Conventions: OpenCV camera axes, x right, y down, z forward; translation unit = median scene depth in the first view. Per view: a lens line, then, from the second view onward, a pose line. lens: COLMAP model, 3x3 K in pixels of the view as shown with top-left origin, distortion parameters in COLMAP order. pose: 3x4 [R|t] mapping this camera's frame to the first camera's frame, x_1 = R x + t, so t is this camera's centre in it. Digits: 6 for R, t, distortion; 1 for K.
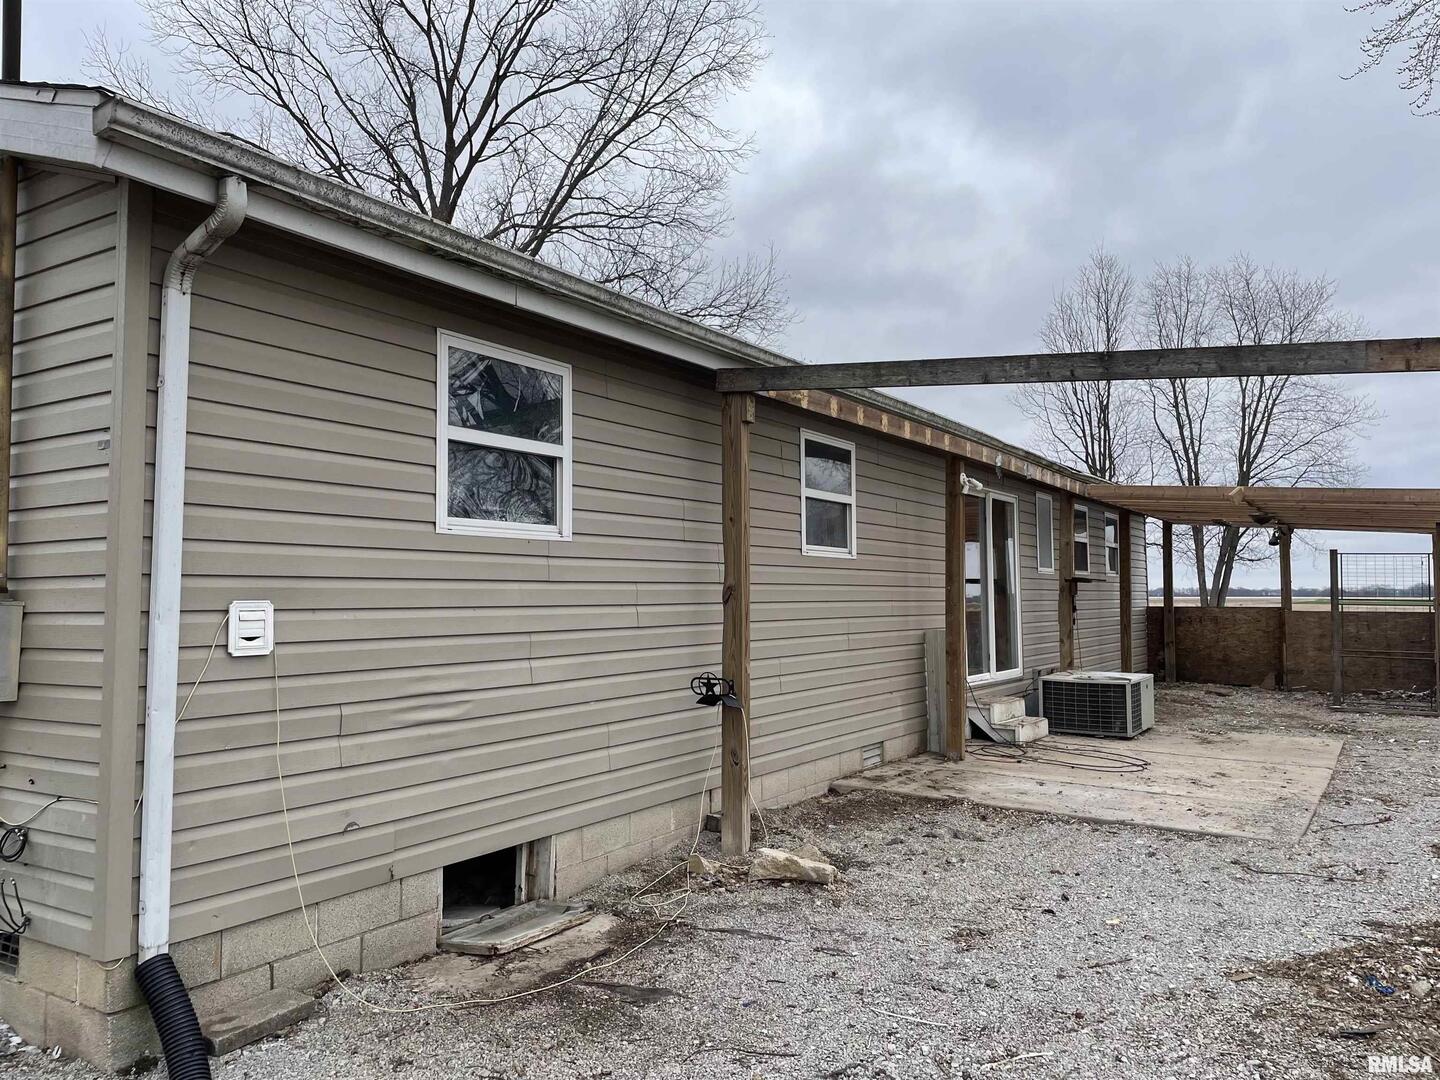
lens RADIAL K [[1083.6, 0, 739.4], [0, 1083.6, 523.0], [0, 0, 1]] dist [0.084640, -0.104401]
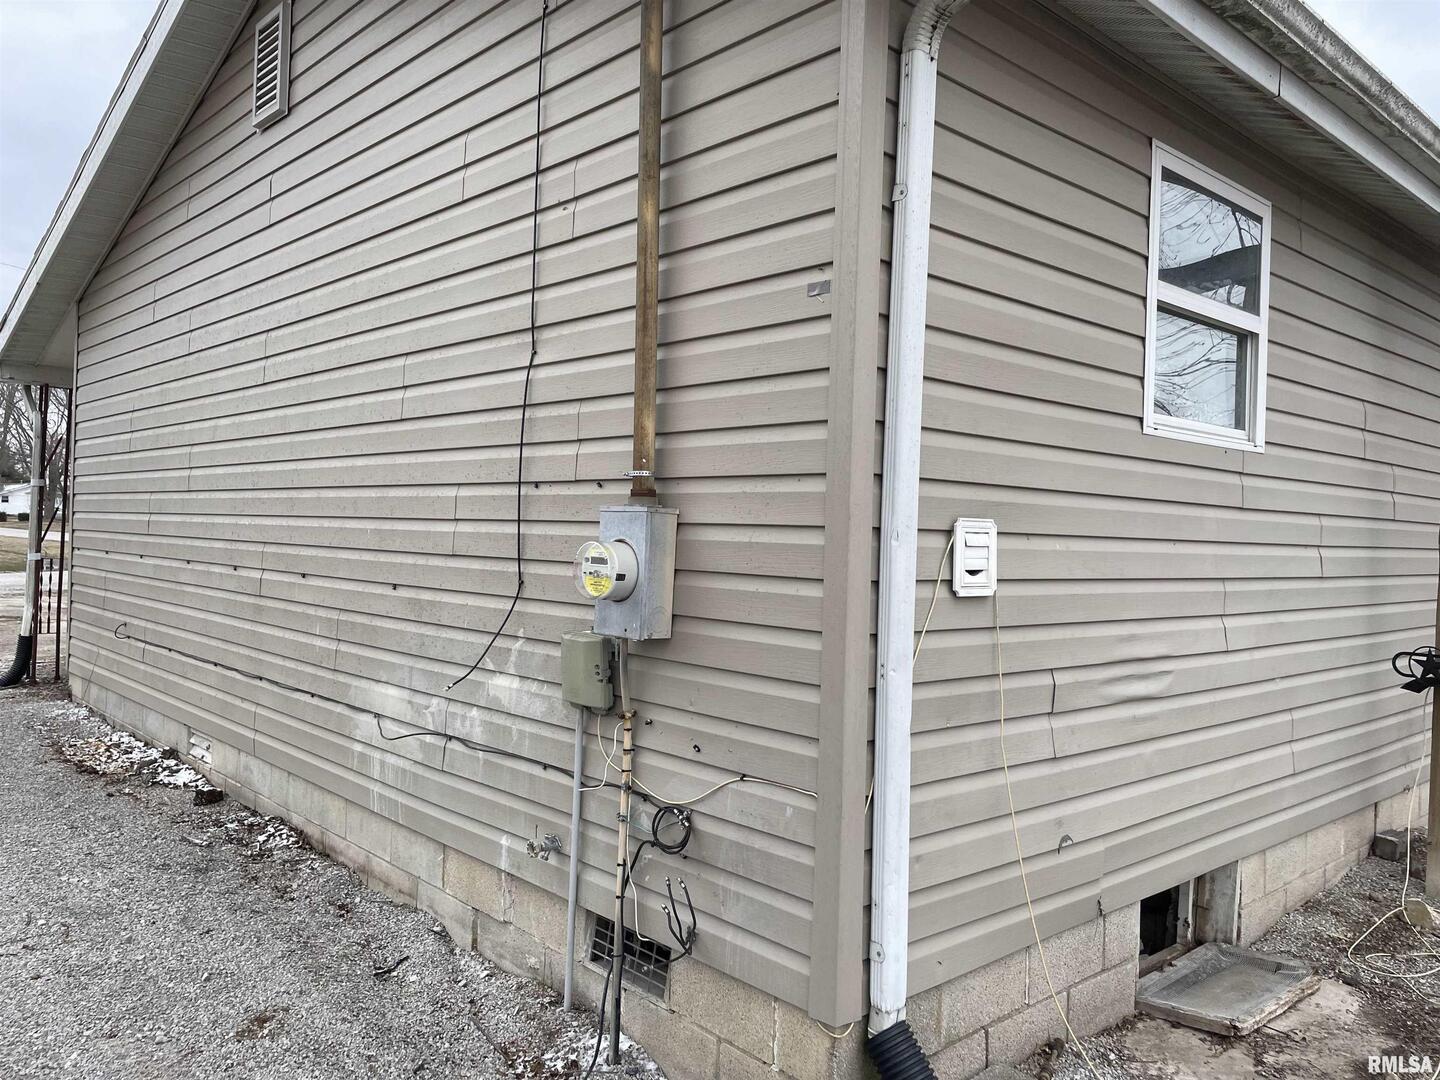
lens RADIAL K [[1094.9, 0, 723.5], [0, 1094.9, 508.0], [0, 0, 1]] dist [0.073893, -0.109559]
pose [[0.960812, 0.035422, -0.274928, -0.400824], [-0.021835, 0.998391, 0.052324, 0.030530], [0.276339, -0.044271, 0.960040, 0.278850]]
